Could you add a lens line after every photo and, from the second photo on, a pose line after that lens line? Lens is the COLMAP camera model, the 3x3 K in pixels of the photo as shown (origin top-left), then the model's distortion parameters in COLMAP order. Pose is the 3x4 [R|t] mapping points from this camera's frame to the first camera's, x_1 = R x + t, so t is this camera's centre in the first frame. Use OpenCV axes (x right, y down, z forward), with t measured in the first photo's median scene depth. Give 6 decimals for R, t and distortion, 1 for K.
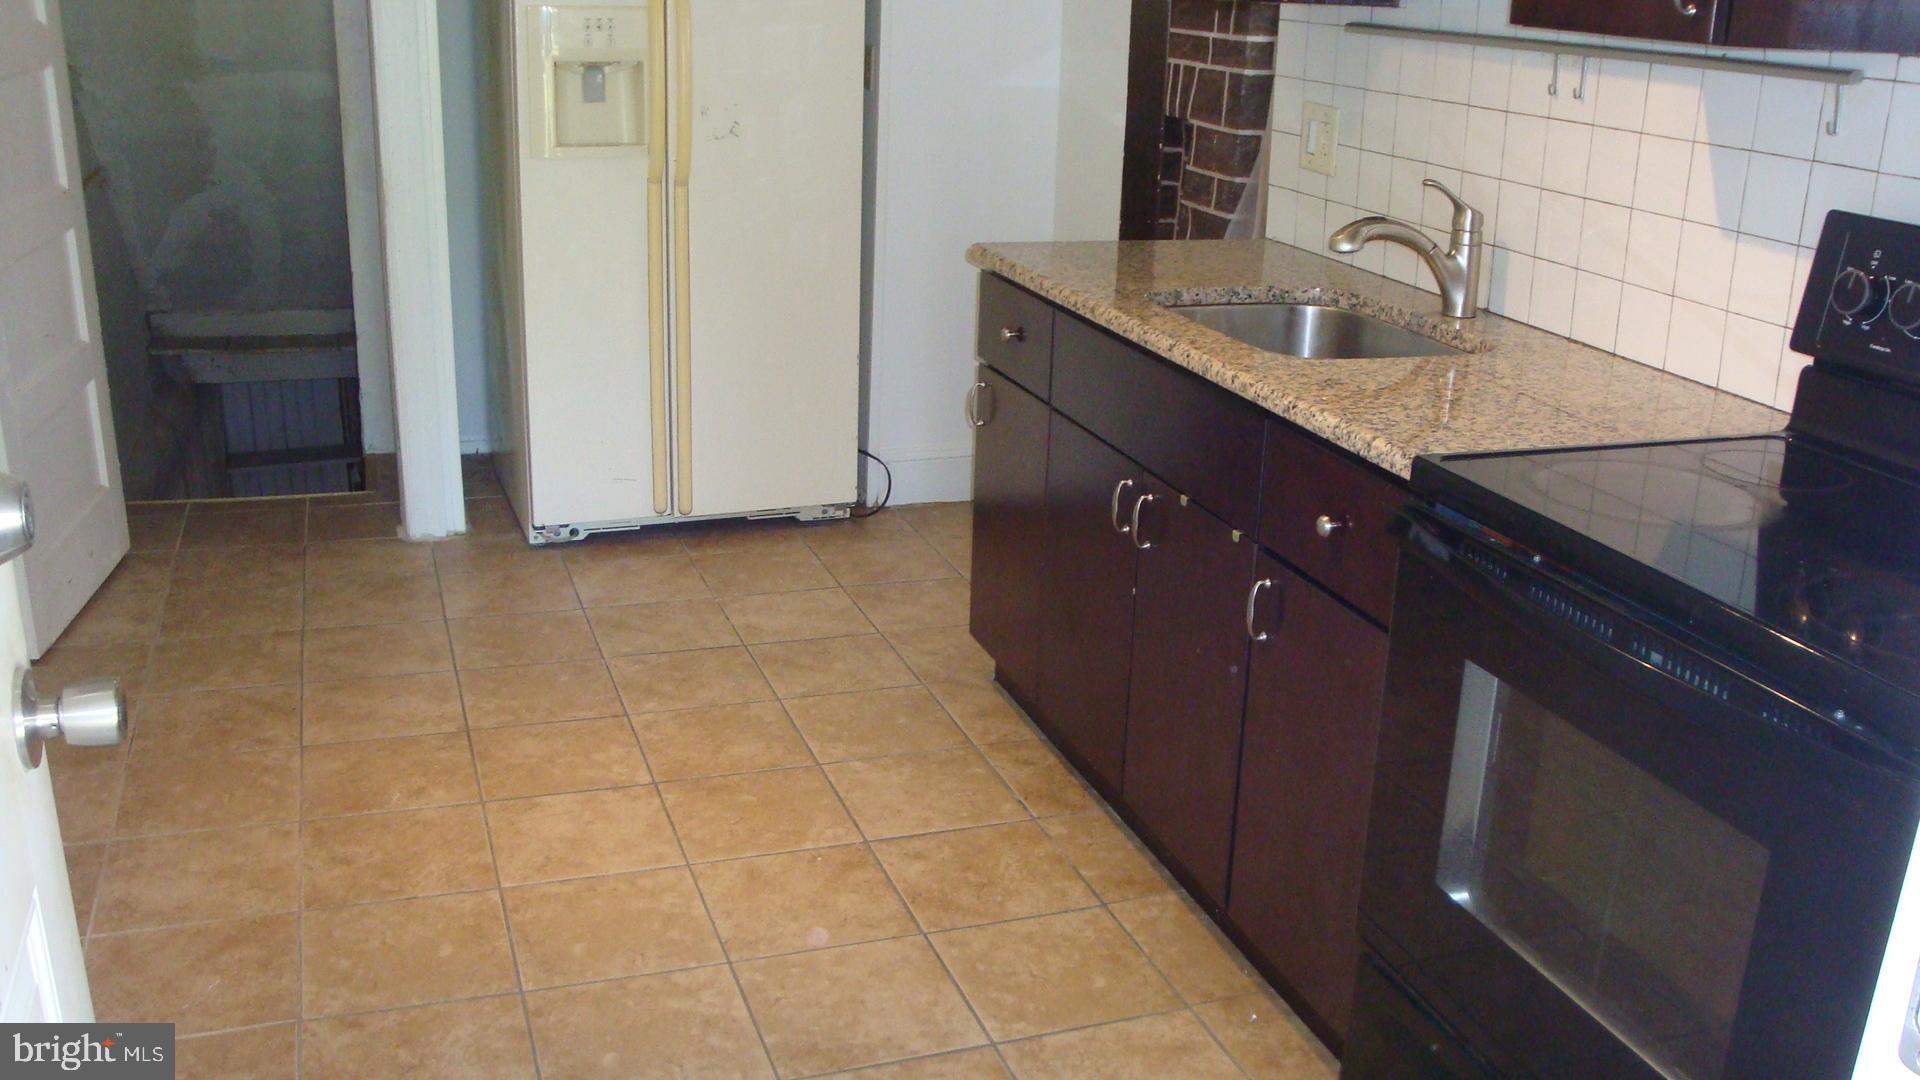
lens RADIAL K [[1690.7, 0, 960.0], [0, 1690.7, 540.0], [0, 0, 1]] dist [-0.180752, 0.160781]
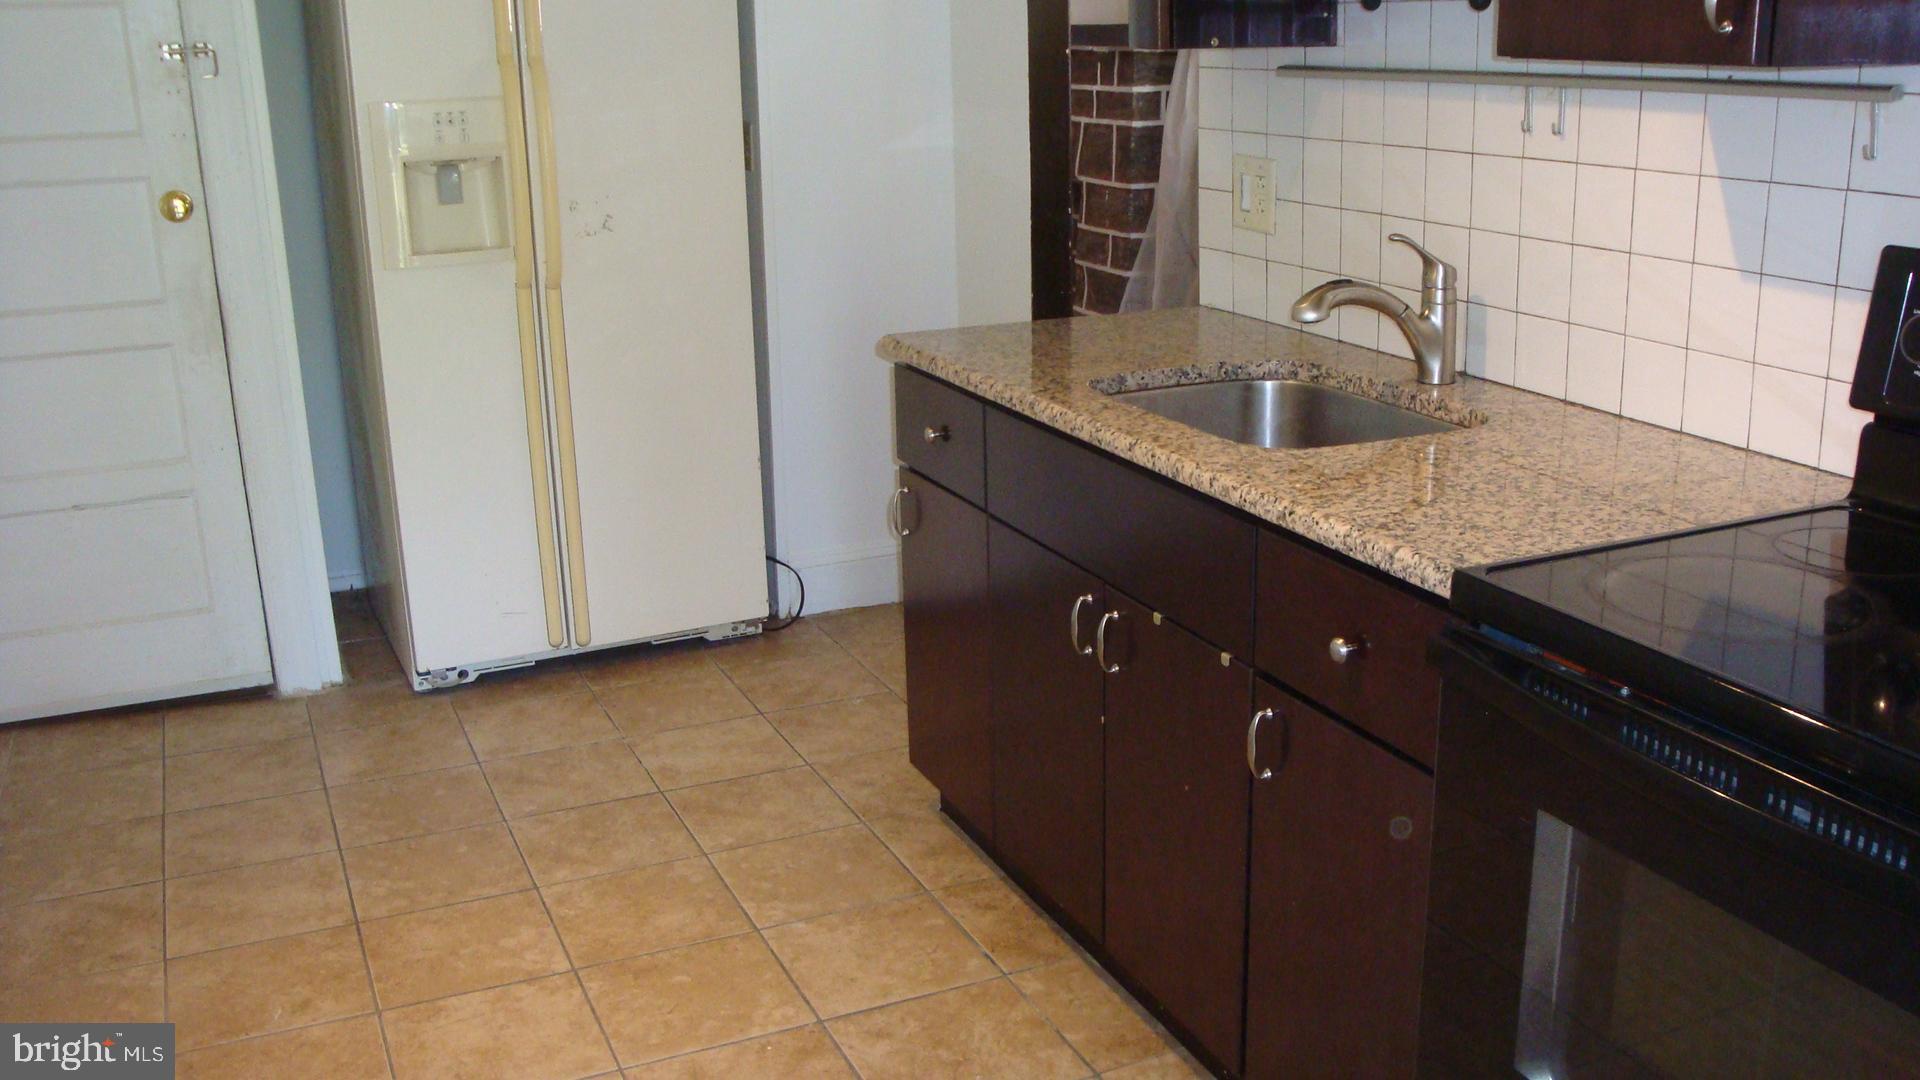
lens RADIAL K [[1690.7, 0, 960.0], [0, 1690.7, 540.0], [0, 0, 1]] dist [-0.180752, 0.160781]
pose [[0.995179, -0.074576, 0.063690, -0.019172], [0.076849, 0.996462, -0.034018, -0.036285], [-0.060927, 0.038749, 0.997390, 0.110926]]
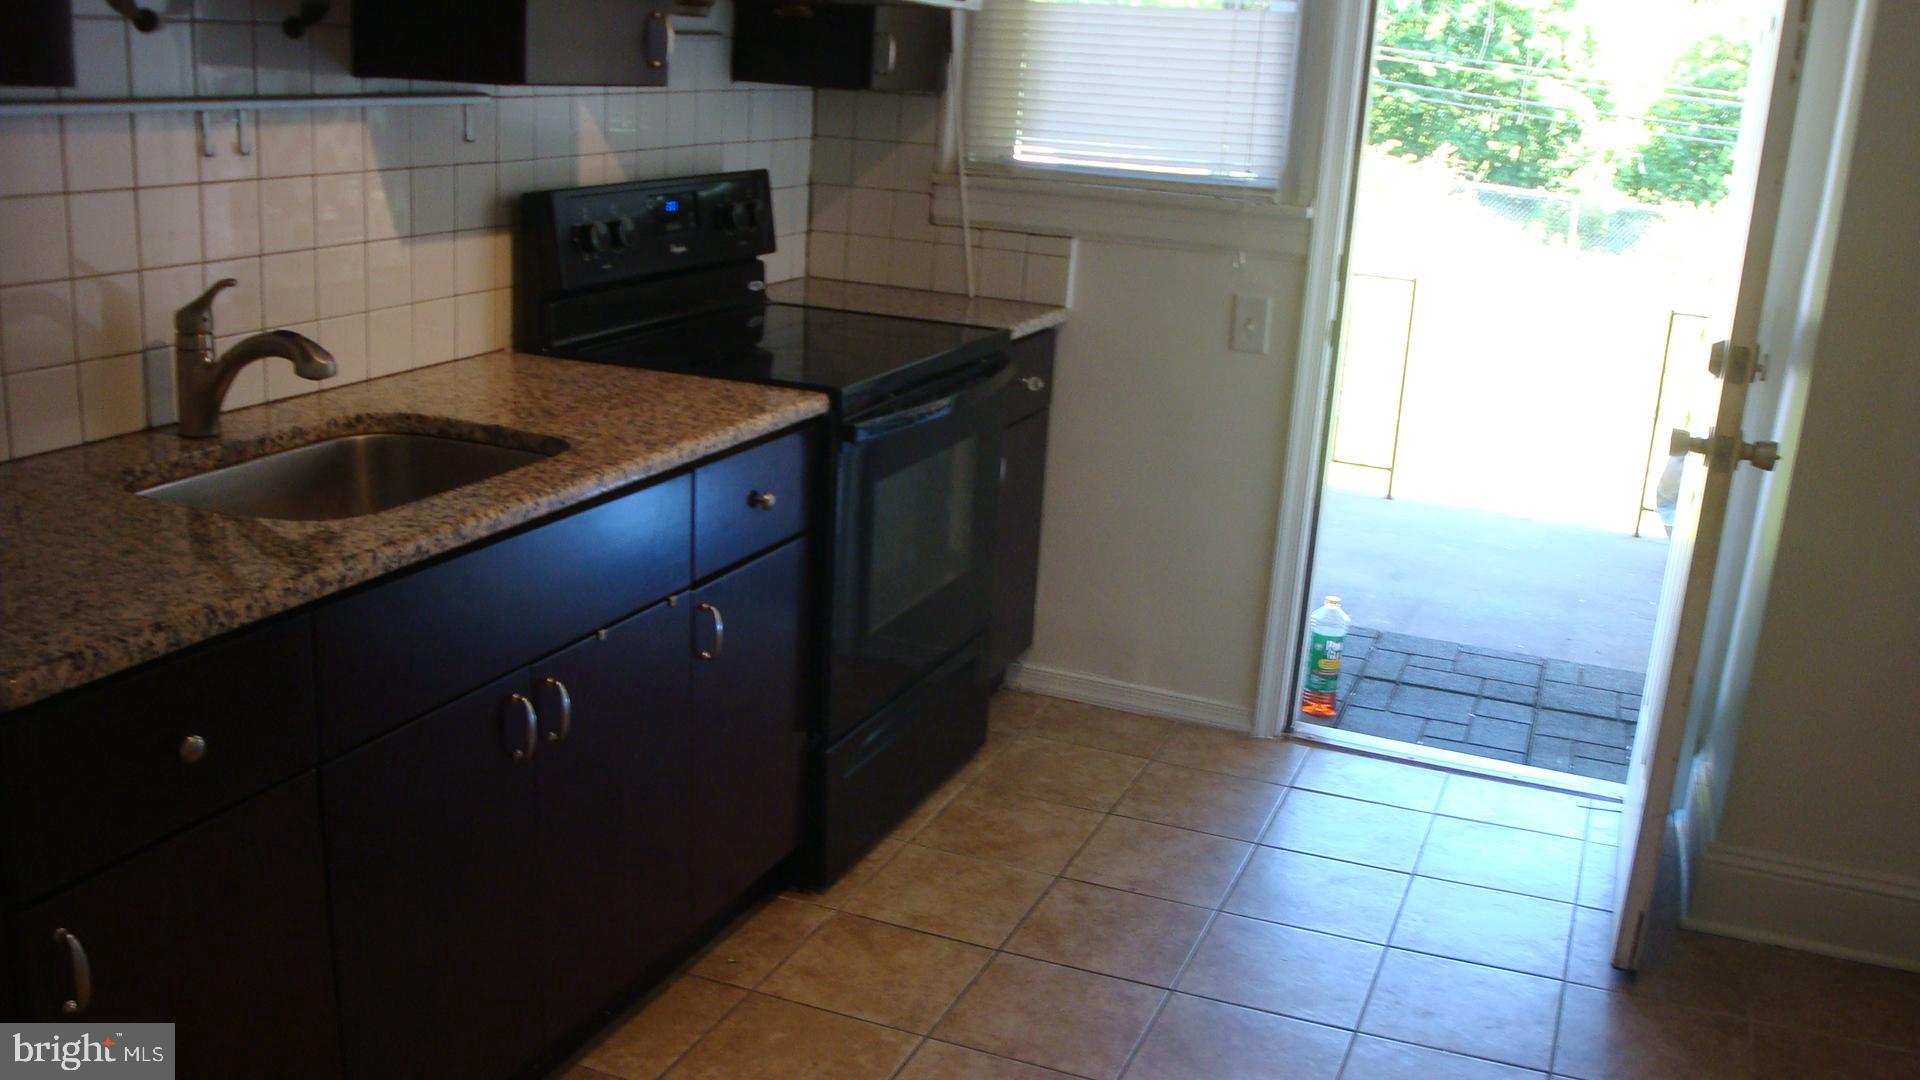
lens RADIAL K [[1690.7, 0, 960.0], [0, 1690.7, 540.0], [0, 0, 1]] dist [-0.180752, 0.160781]
pose [[-0.733423, -0.253463, 0.630751, -0.474491], [0.150301, 0.844456, 0.514106, -0.423586], [-0.662948, 0.471859, -0.581248, 1.162463]]
